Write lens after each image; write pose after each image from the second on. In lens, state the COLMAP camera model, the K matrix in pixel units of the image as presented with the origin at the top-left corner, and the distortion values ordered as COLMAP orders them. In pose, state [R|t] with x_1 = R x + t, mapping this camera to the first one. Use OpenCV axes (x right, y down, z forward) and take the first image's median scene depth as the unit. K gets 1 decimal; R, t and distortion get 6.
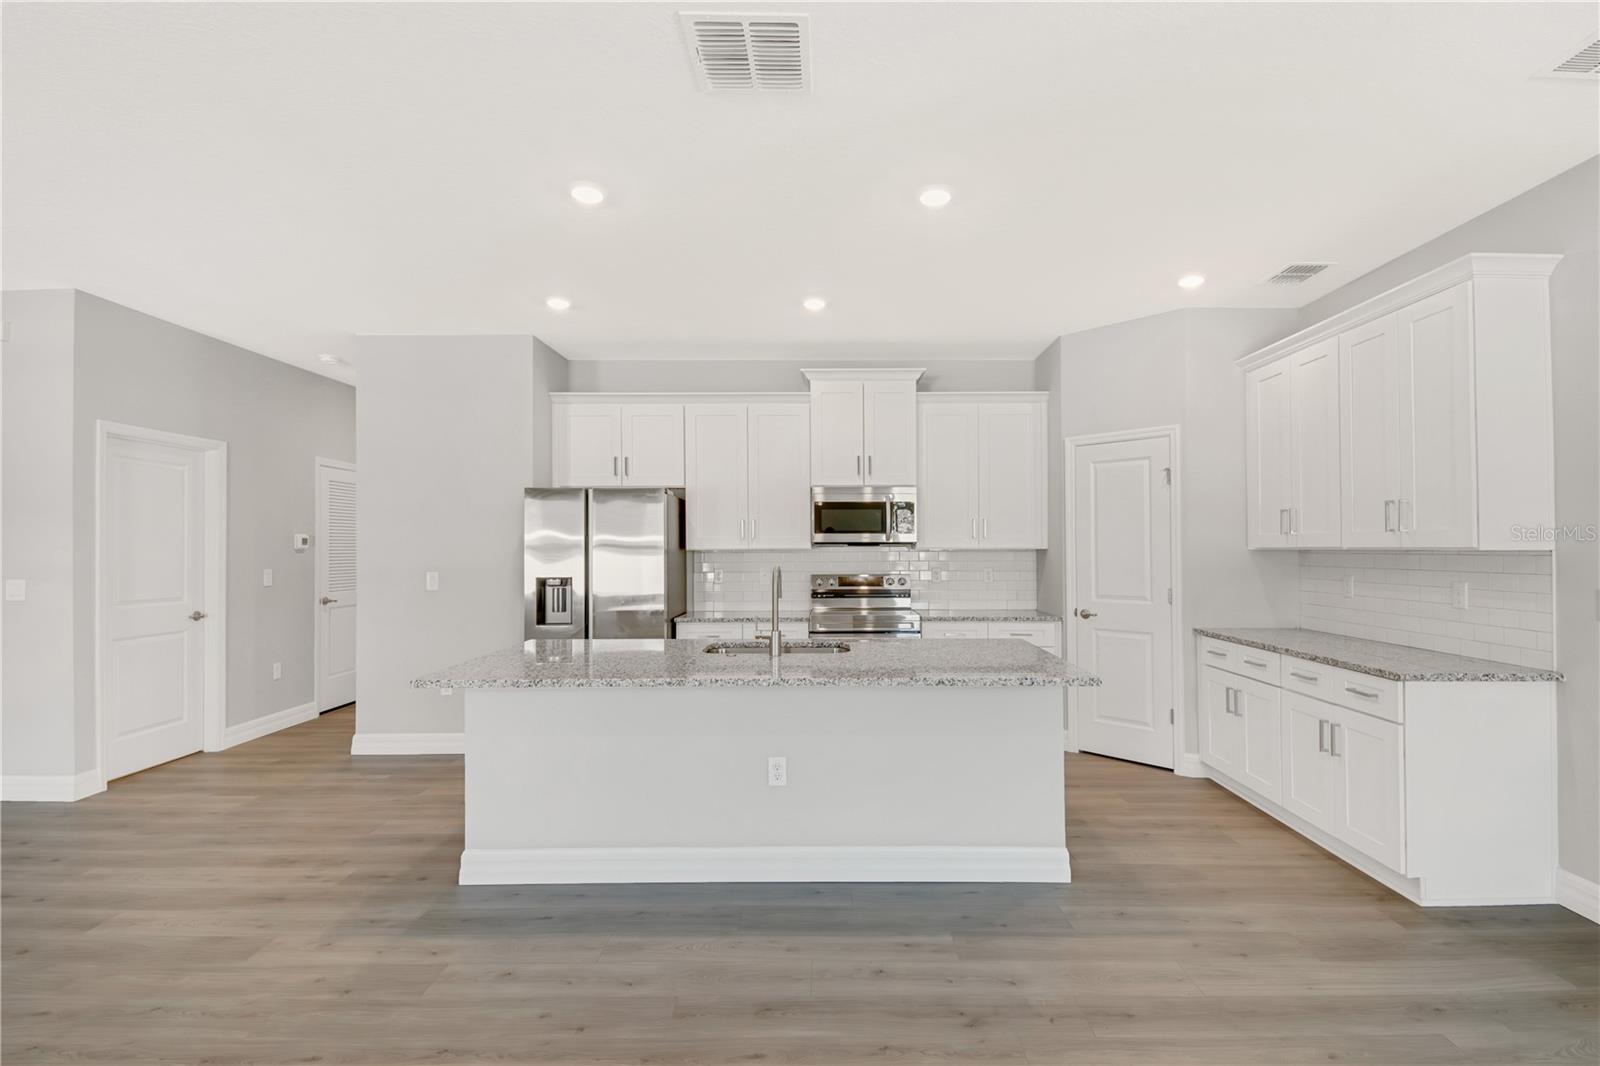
lens RADIAL K [[722.2, 0, 808.8], [0, 722.2, 542.9], [0, 0, 1]] dist [0.004474, 0.000344]
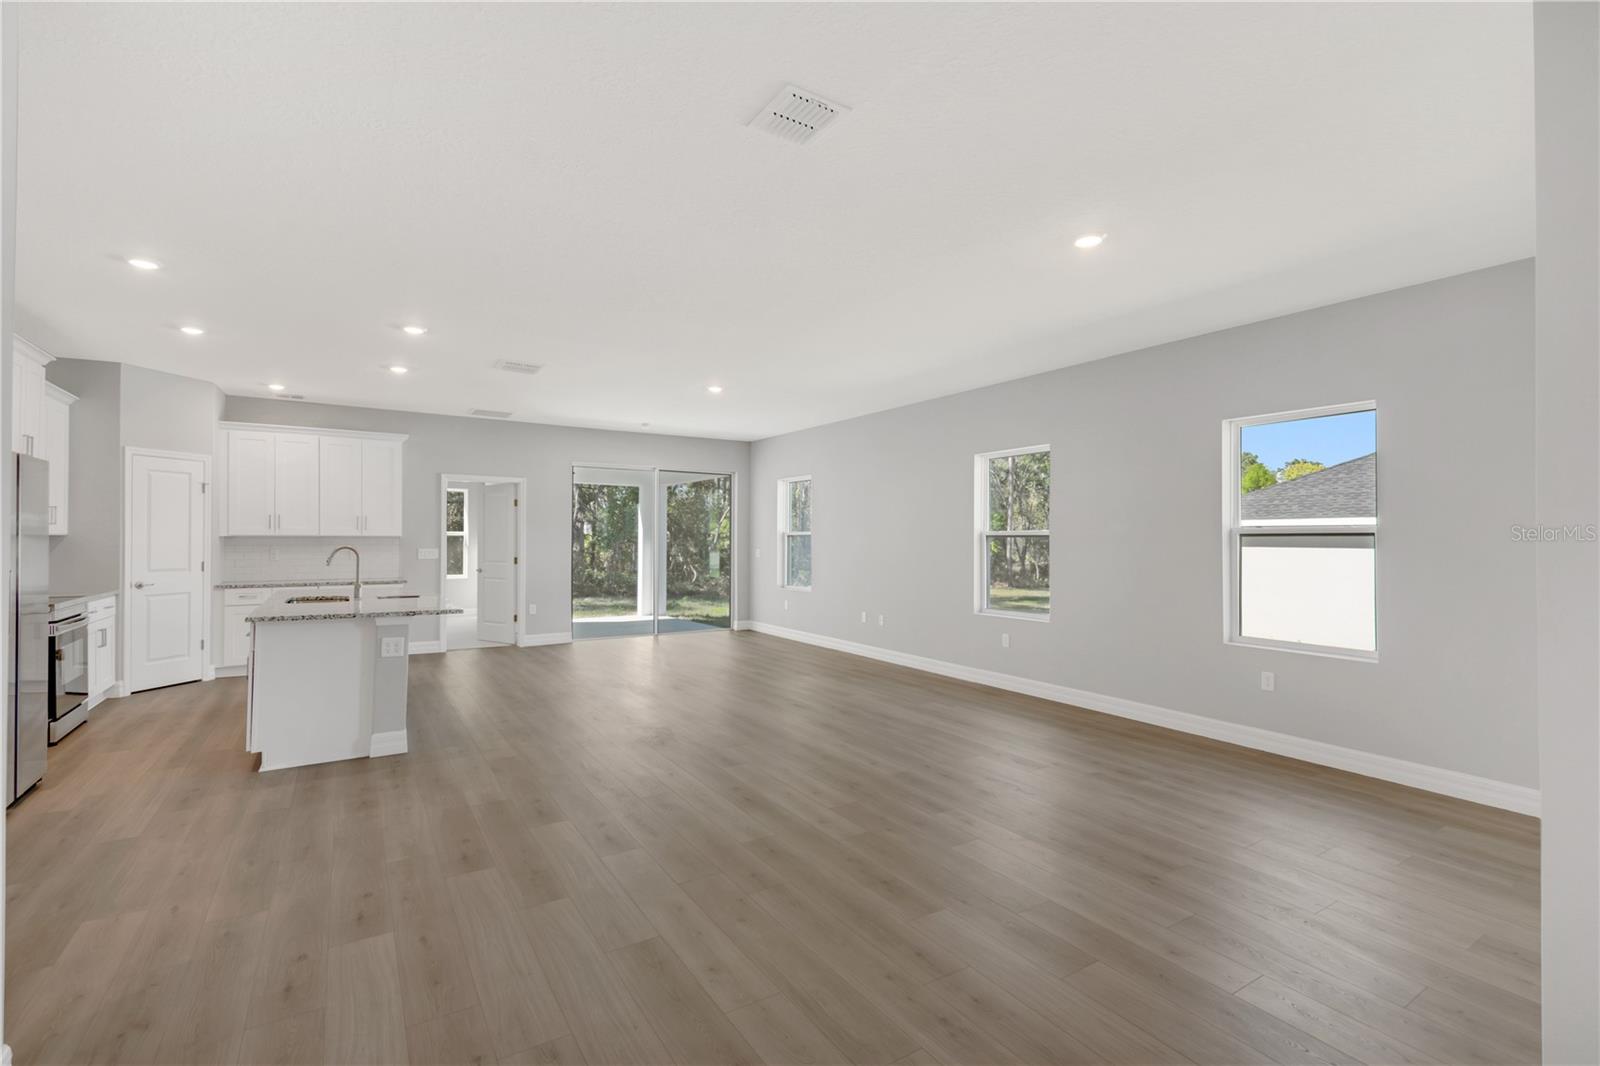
lens RADIAL K [[686.4, 0, 783.3], [0, 686.4, 531.7], [0, 0, 1]] dist [-0.031377, 0.000148]
pose [[-0.522971, 0.019572, 0.852126, -1.349637], [0.000248, 0.999740, -0.022810, 0.033035], [-0.852351, -0.011717, -0.522840, 0.694635]]
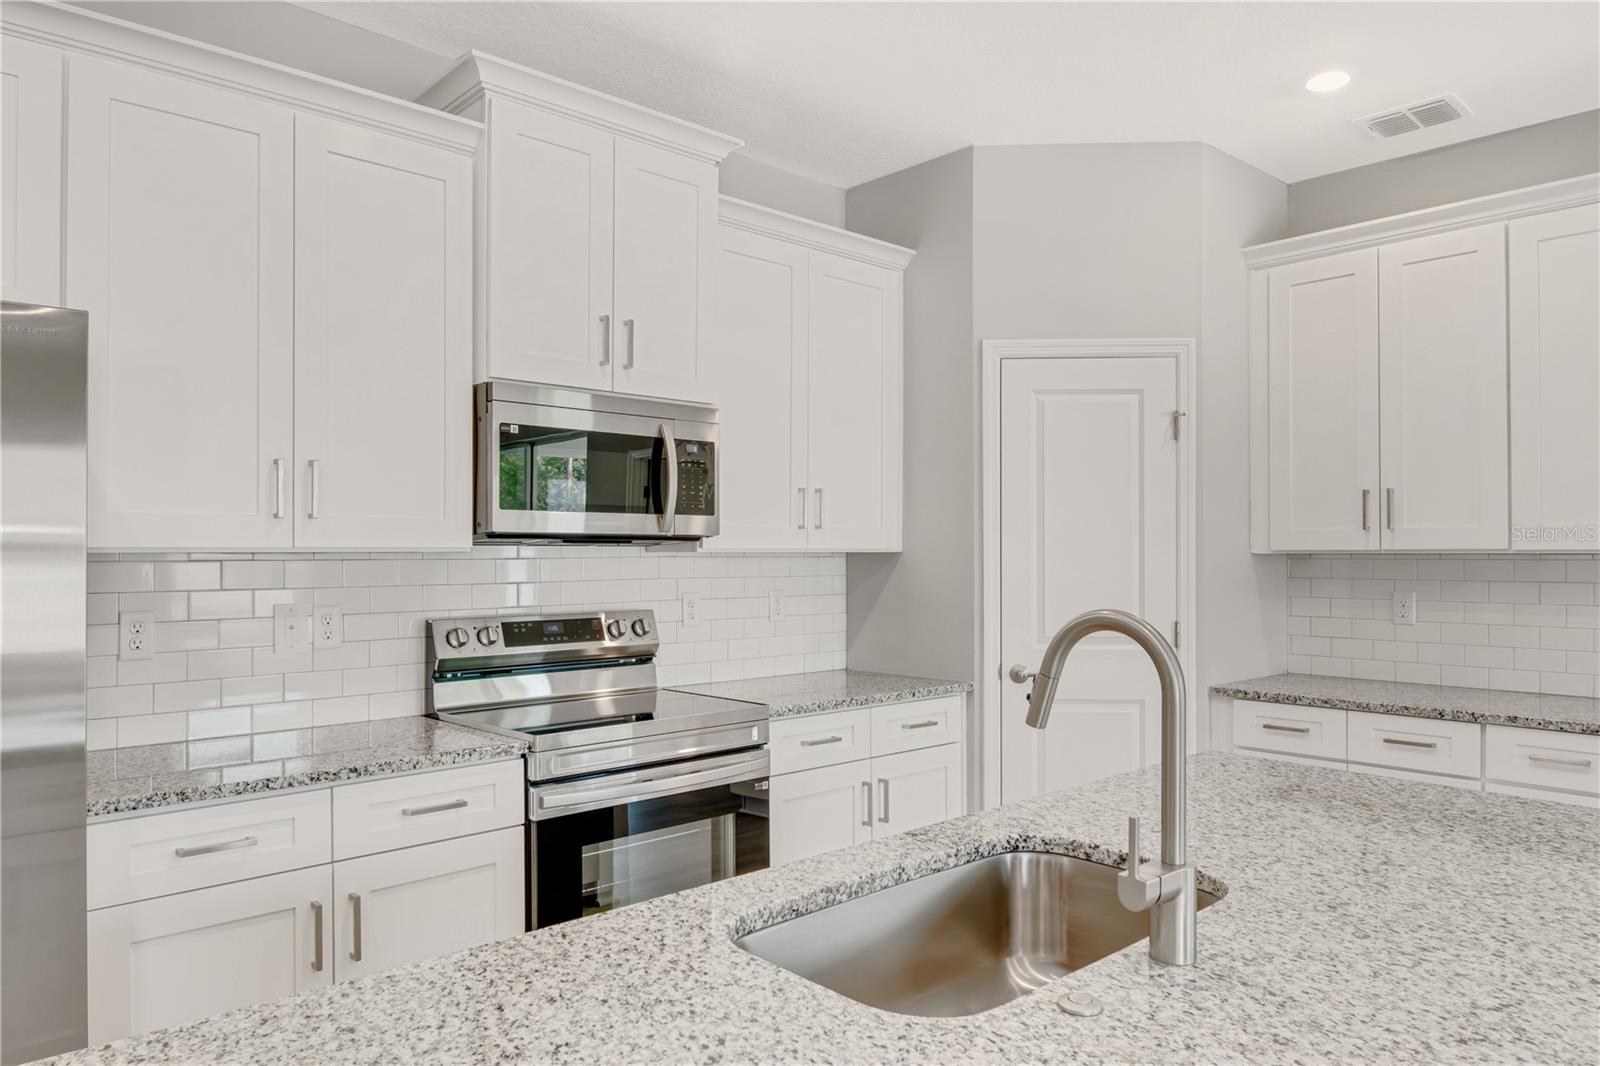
lens RADIAL K [[1052.3, 0, 767.5], [0, 1052.3, 540.9], [0, 0, 1]] dist [-0.003967, -0.002950]
pose [[0.721894, 0.010604, 0.691923, -0.314336], [-0.006873, 0.999943, -0.008155, 0.008391], [-0.691970, 0.001131, 0.721926, 0.620827]]
